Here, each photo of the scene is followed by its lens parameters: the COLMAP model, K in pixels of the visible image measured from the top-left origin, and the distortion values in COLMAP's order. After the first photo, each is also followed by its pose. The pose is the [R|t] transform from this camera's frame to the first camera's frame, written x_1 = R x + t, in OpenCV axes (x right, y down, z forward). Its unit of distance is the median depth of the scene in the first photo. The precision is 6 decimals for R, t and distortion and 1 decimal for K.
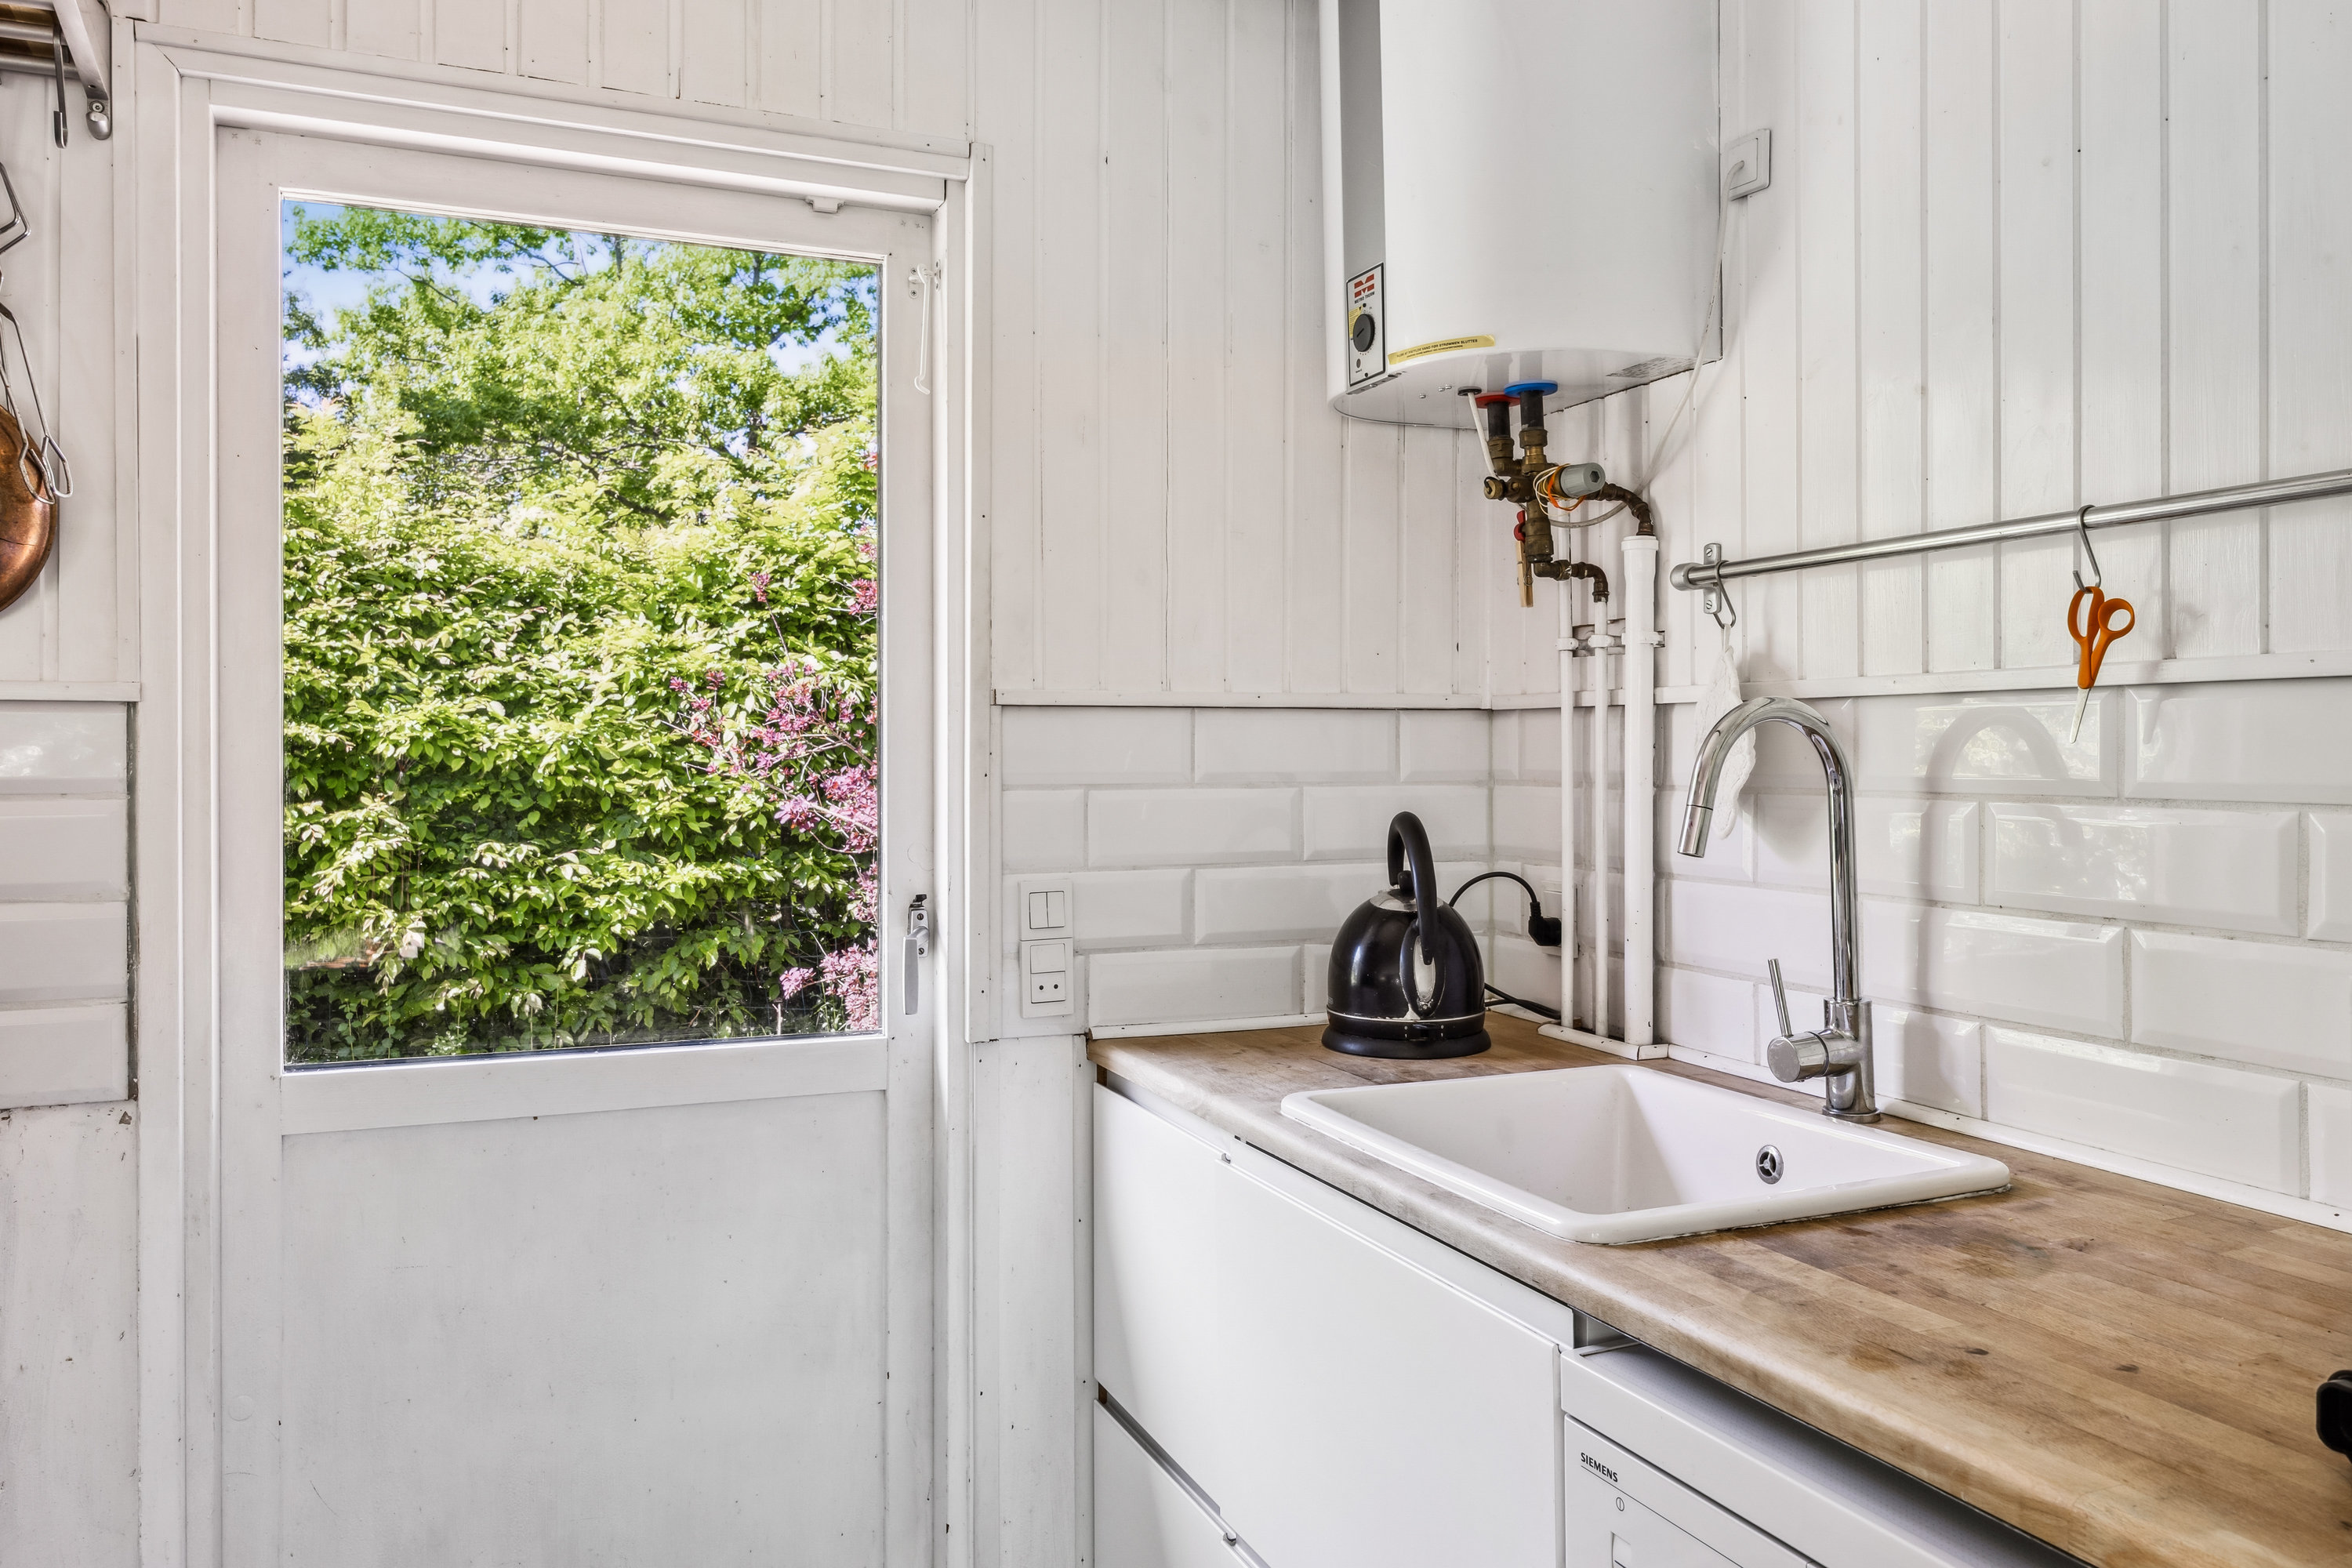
lens RADIAL K [[1717.4, 0, 1176.9], [0, 1717.4, 745.6], [0, 0, 1]] dist [-0.008447, 0.005626]
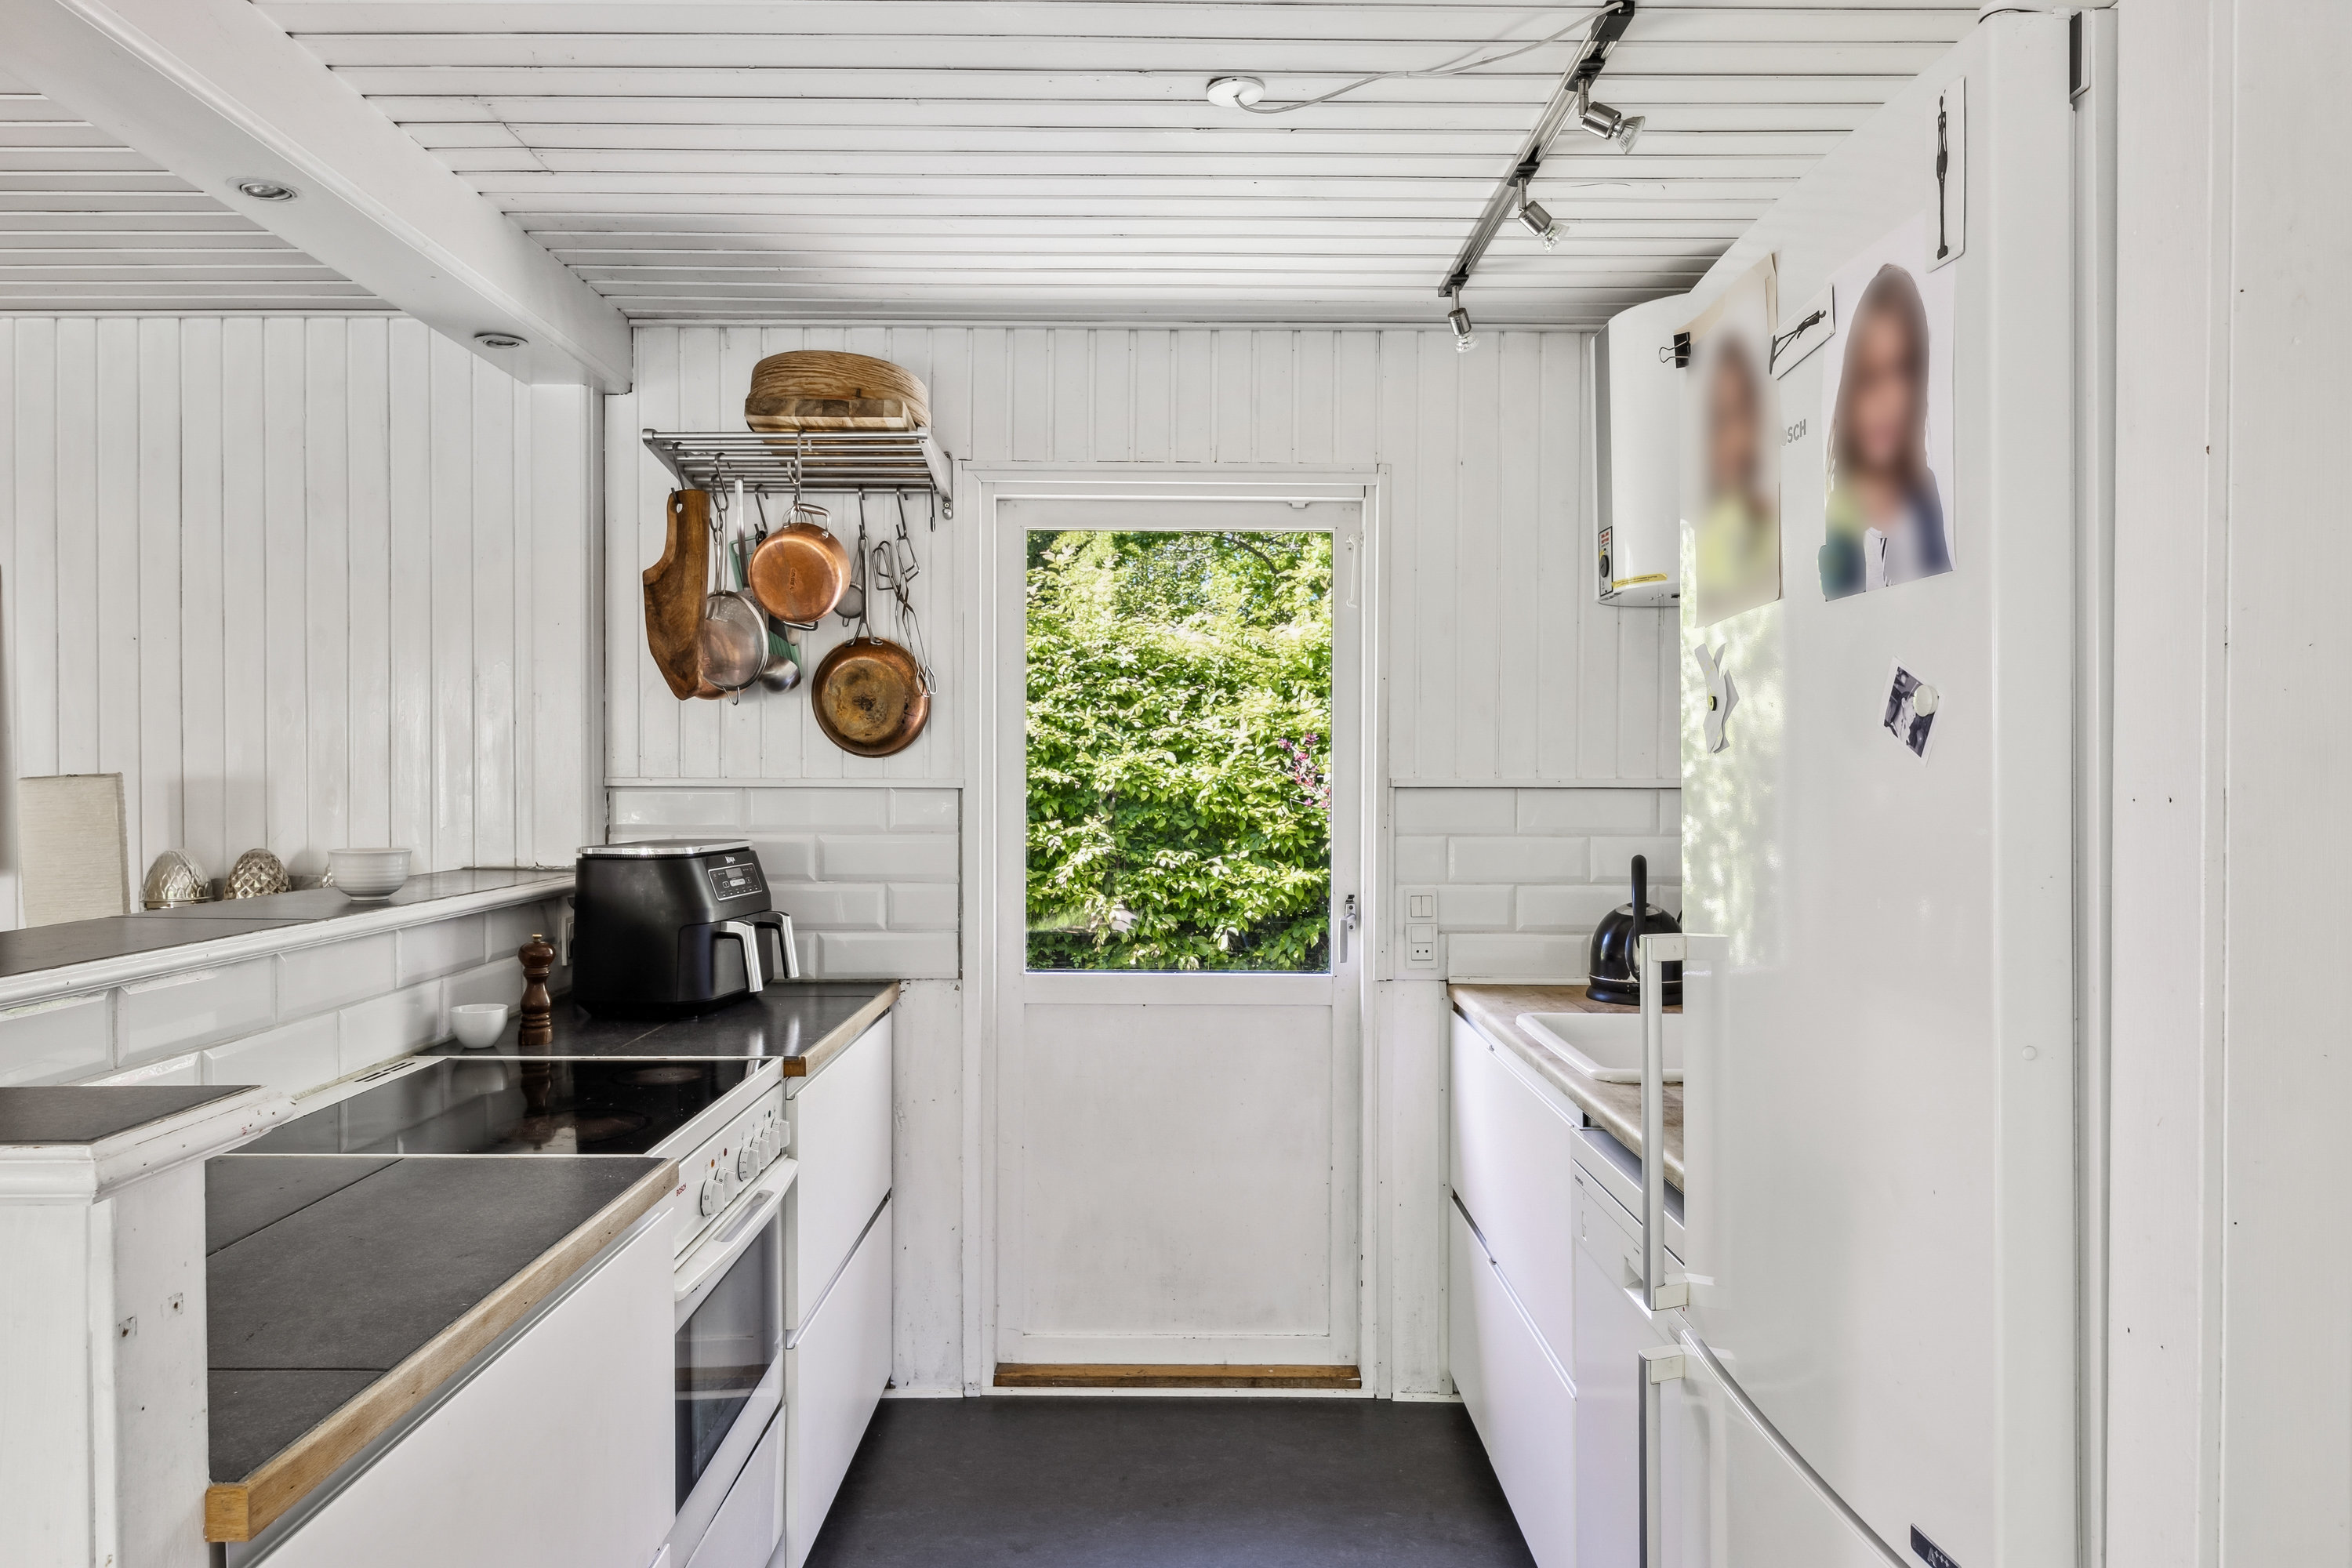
lens RADIAL K [[1550.5, 0, 1171.9], [0, 1550.5, 780.9], [0, 0, 1]] dist [0.002885, -0.000726]
pose [[0.920546, 0.008680, -0.390537, 0.116731], [-0.004192, 0.999915, 0.012342, -0.018738], [0.390611, -0.009725, 0.920504, -0.204333]]
